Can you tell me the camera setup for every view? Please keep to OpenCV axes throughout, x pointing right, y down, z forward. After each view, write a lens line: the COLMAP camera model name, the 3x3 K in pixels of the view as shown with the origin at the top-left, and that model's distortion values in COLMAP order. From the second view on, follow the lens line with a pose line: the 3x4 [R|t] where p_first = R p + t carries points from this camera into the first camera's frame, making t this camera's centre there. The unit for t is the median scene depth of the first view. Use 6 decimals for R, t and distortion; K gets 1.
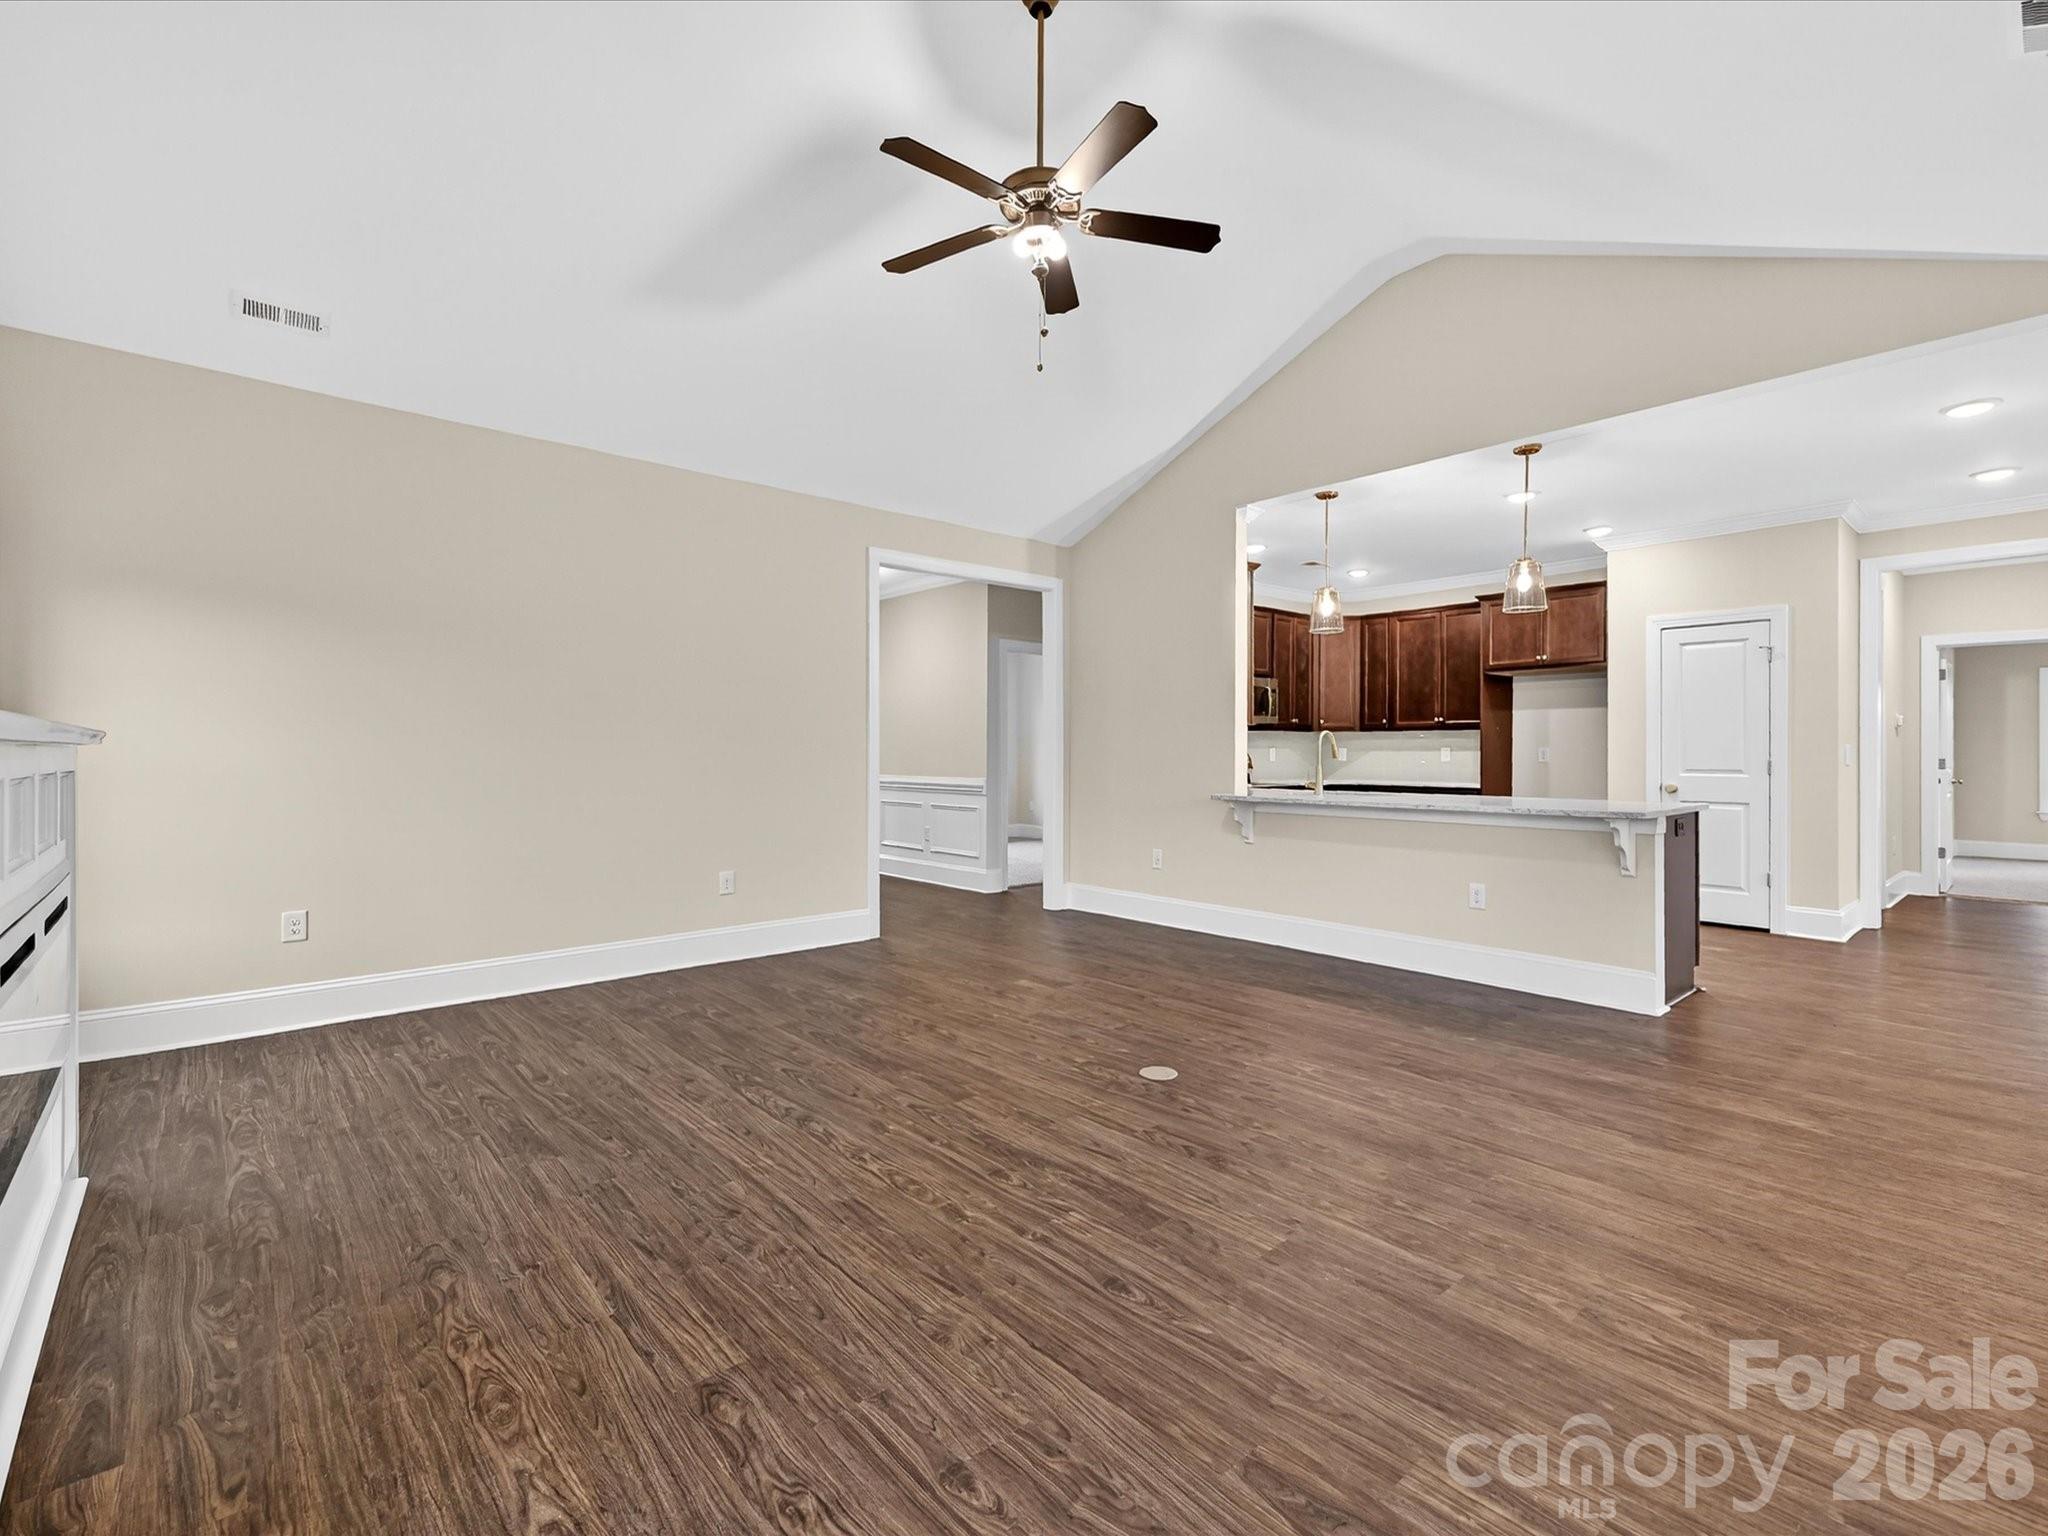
lens RADIAL K [[931.0, 0, 1025.4], [0, 931.0, 759.4], [0, 0, 1]] dist [0.011437, 0.000042]
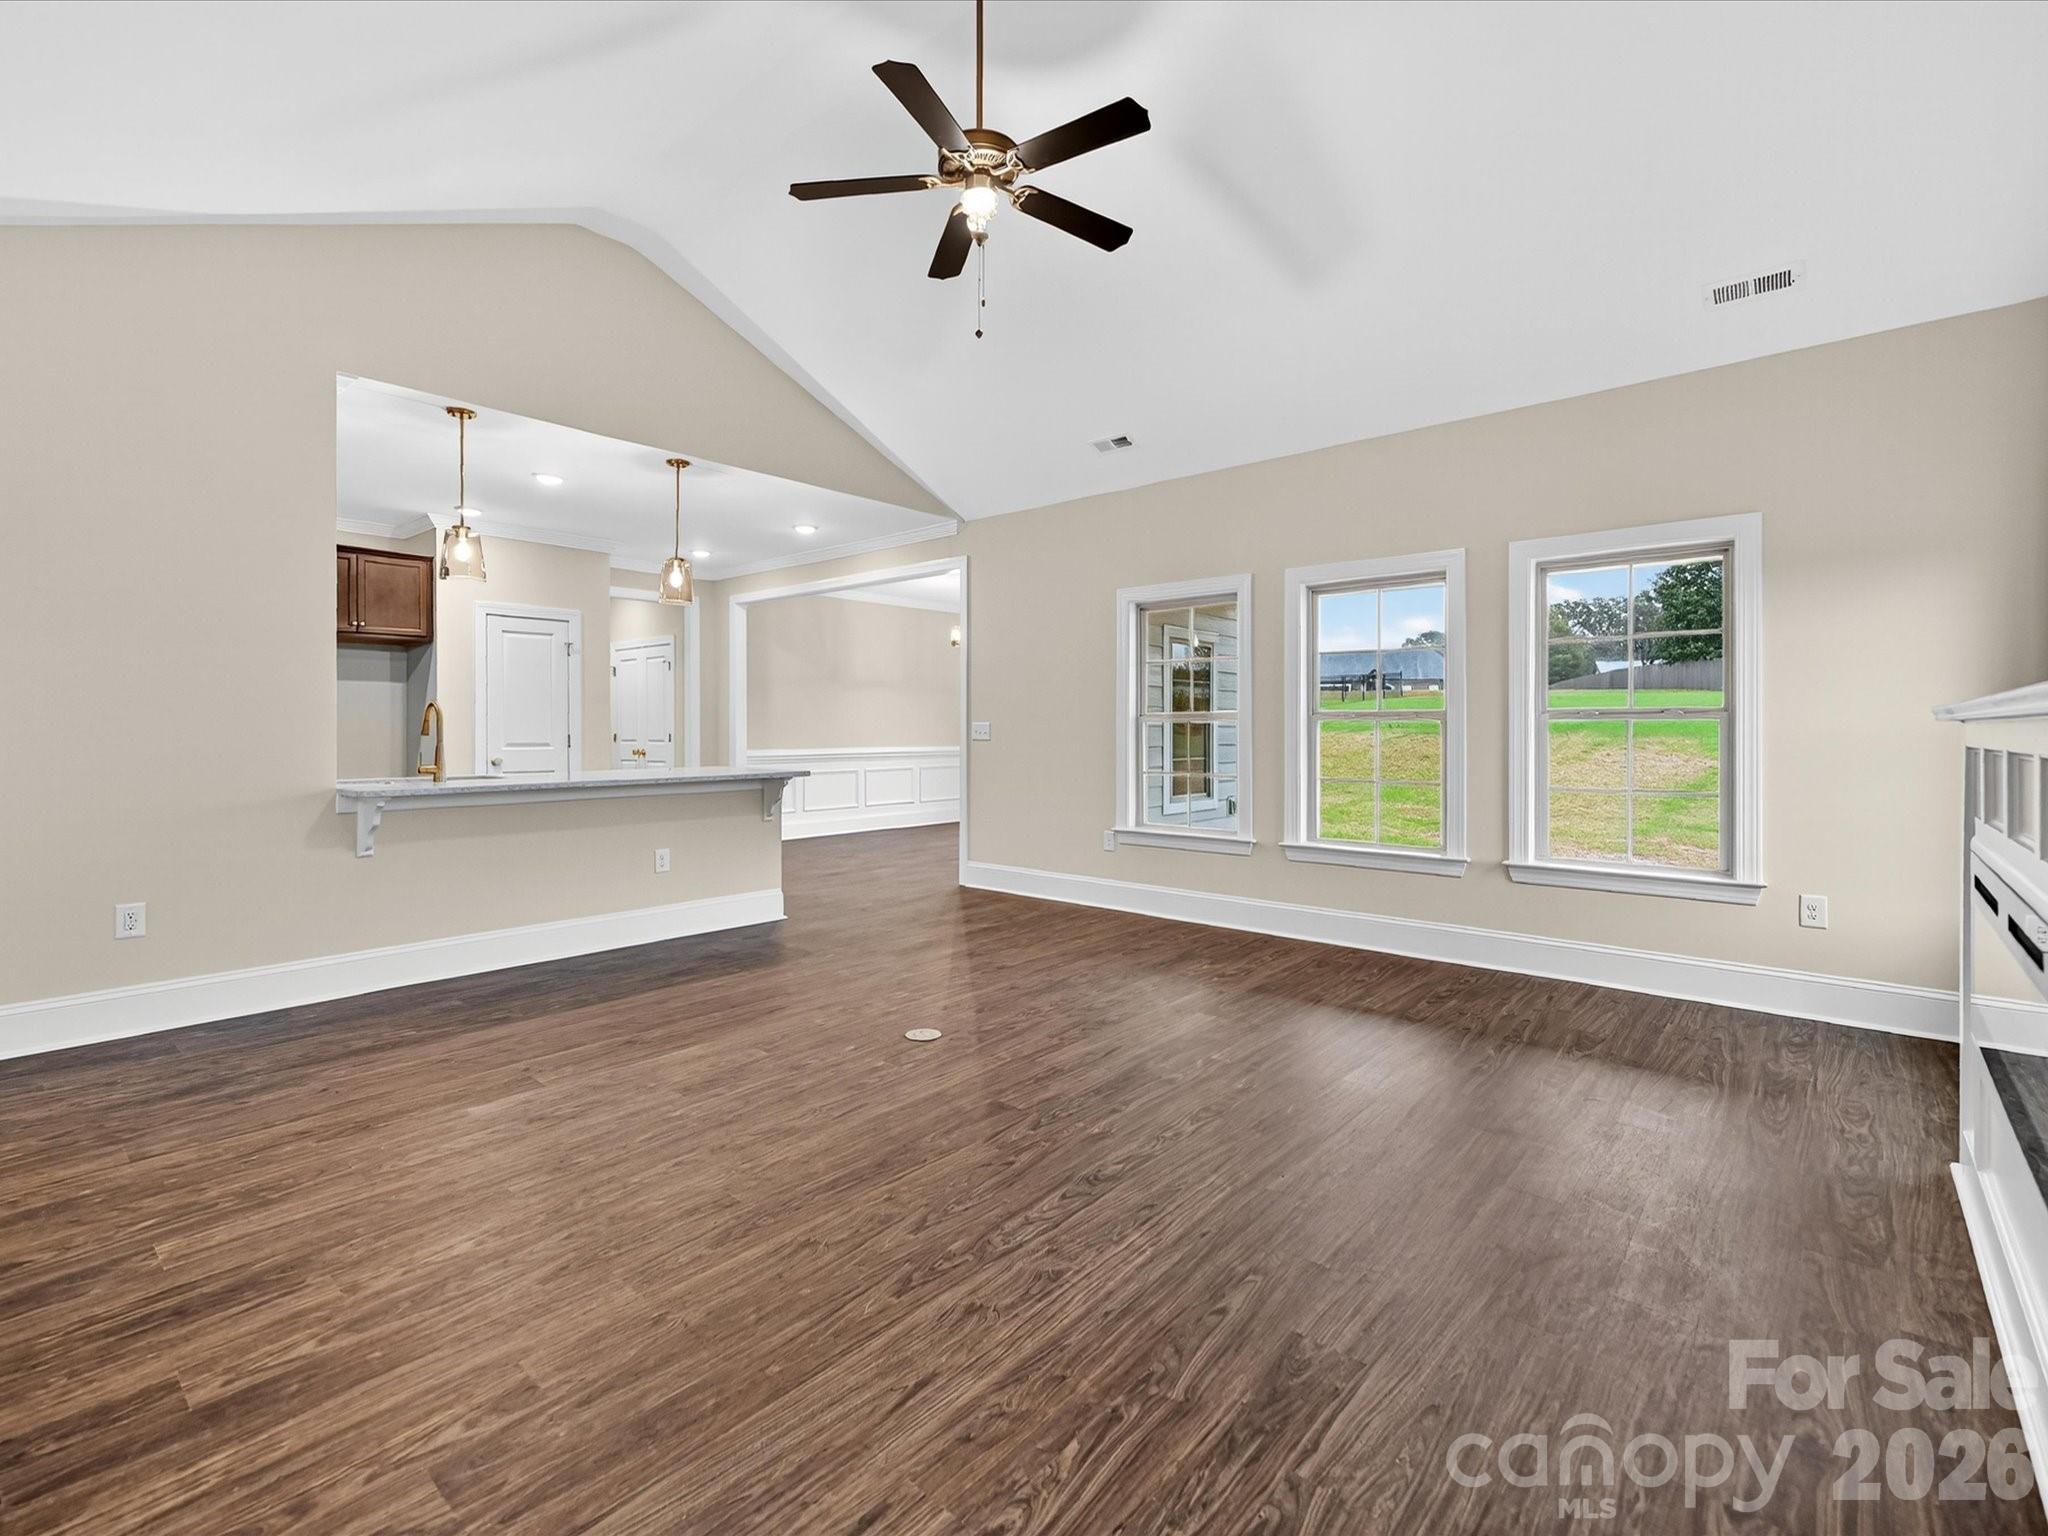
lens RADIAL K [[931.0, 0, 1017.6], [0, 931.0, 732.2], [0, 0, 1]] dist [0.011437, 0.000042]
pose [[-0.131133, -0.002202, 0.991362, -0.913862], [0.005202, 0.999982, 0.002909, -0.005389], [-0.991351, 0.005538, -0.131119, 1.037713]]
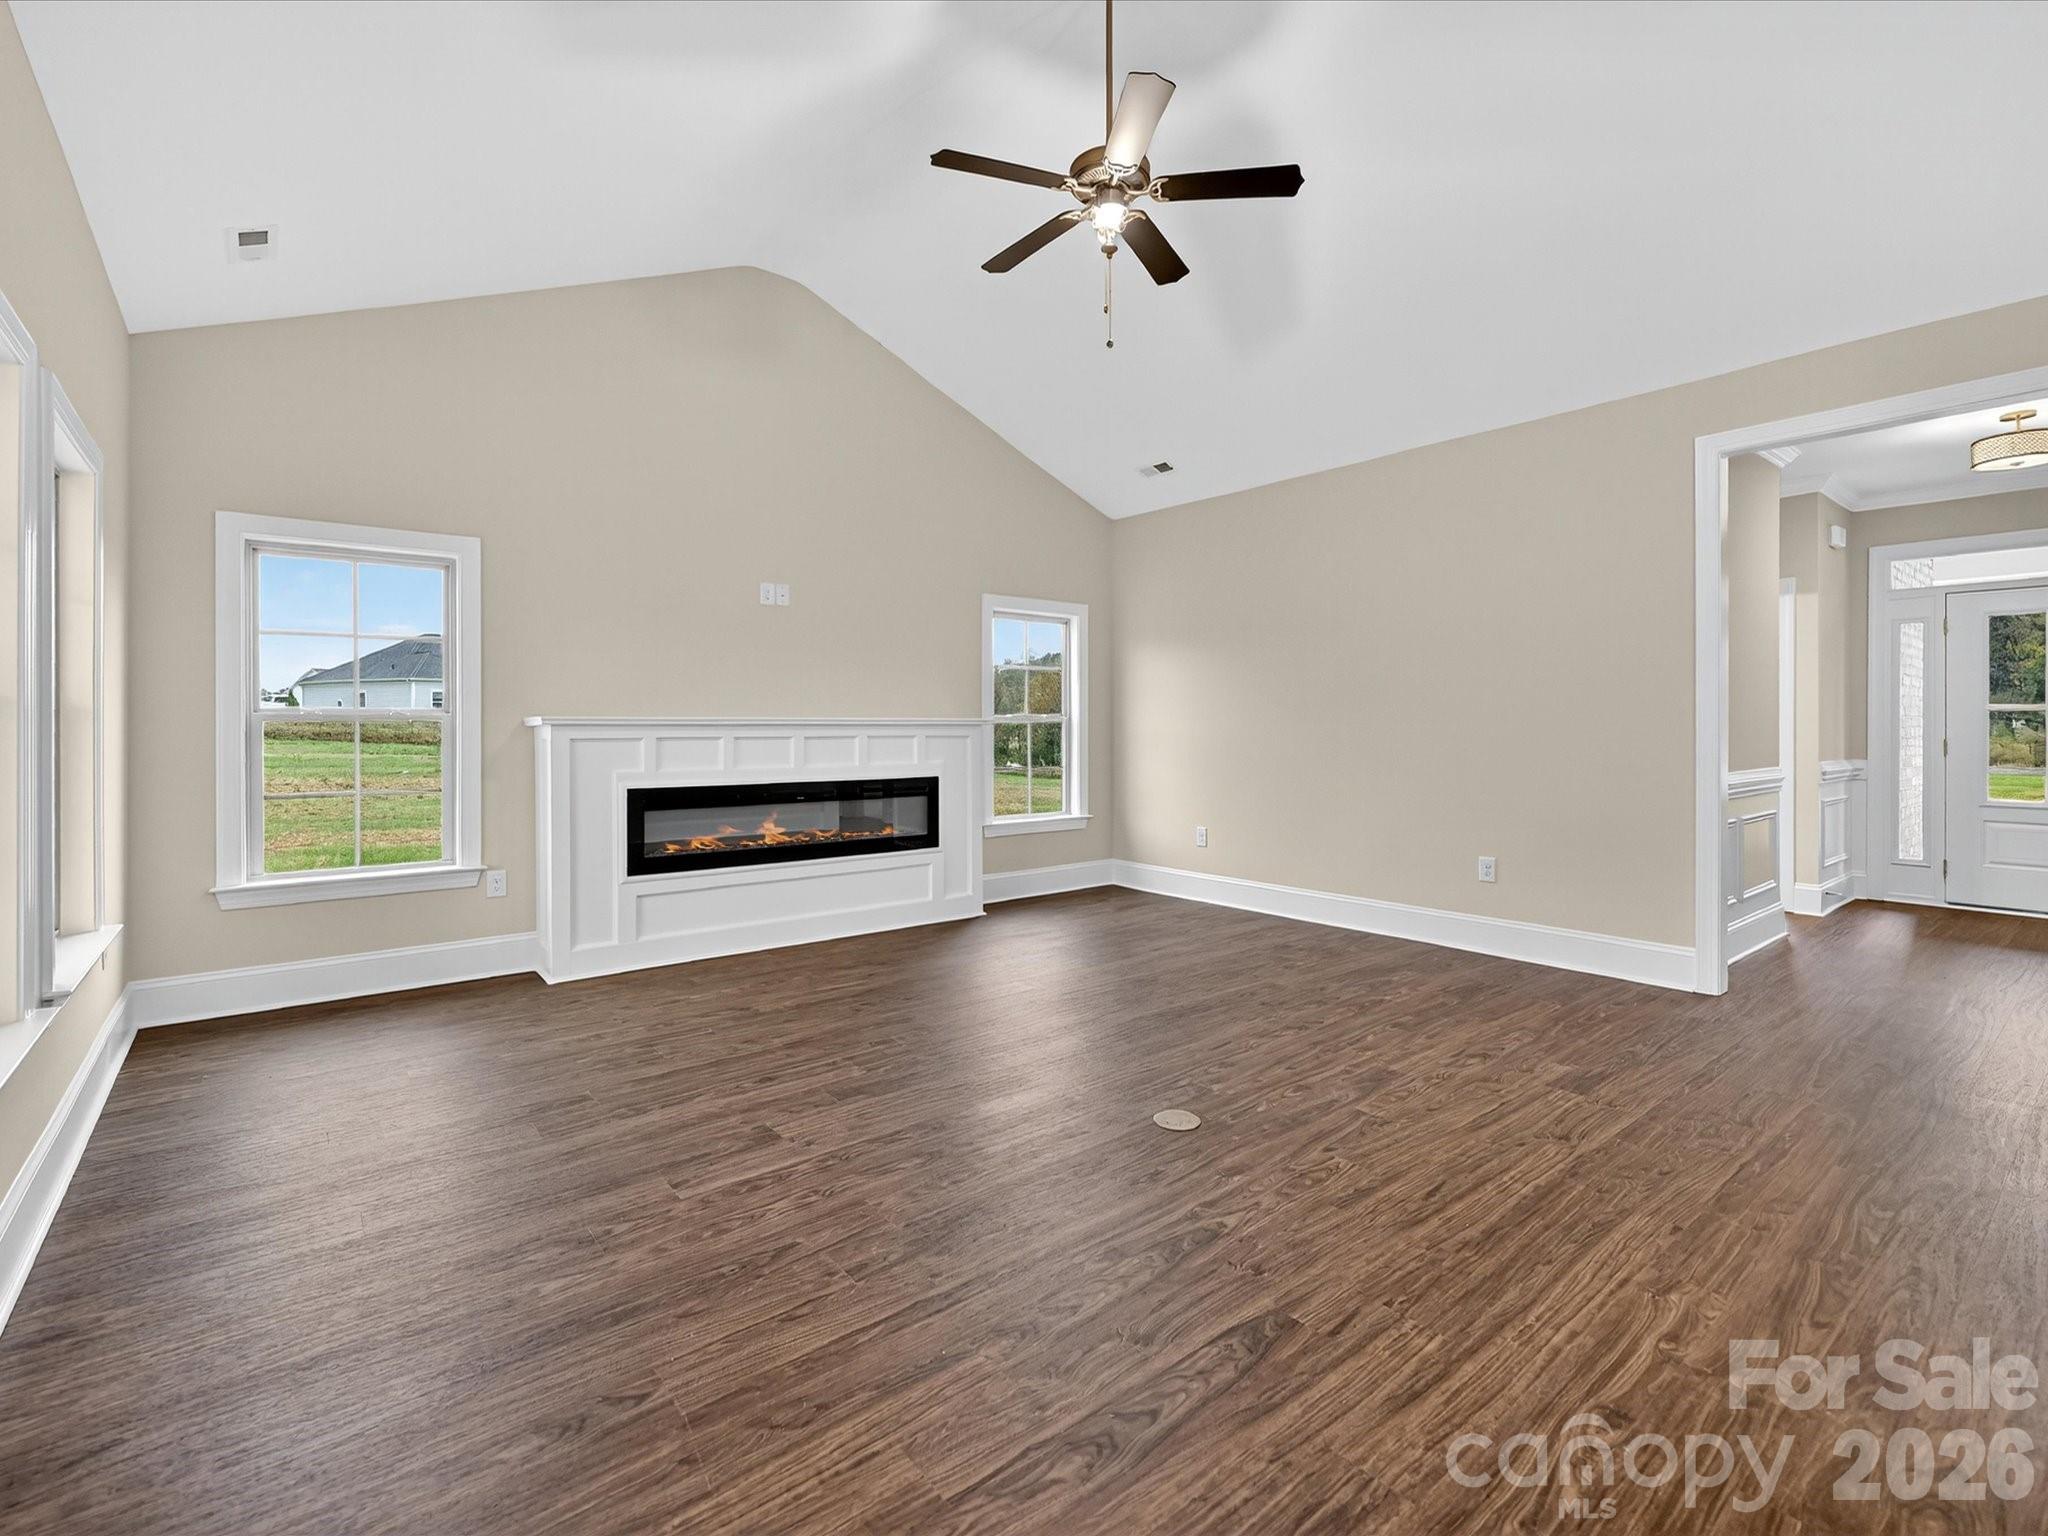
lens RADIAL K [[931.0, 0, 1024.1], [0, 931.0, 735.4], [0, 0, 1]] dist [0.011437, 0.000042]
pose [[-0.043102, 0.005724, -0.999054, 0.972443], [-0.003154, 0.999978, 0.005866, -0.005187], [0.999066, 0.003404, -0.043083, 0.906940]]
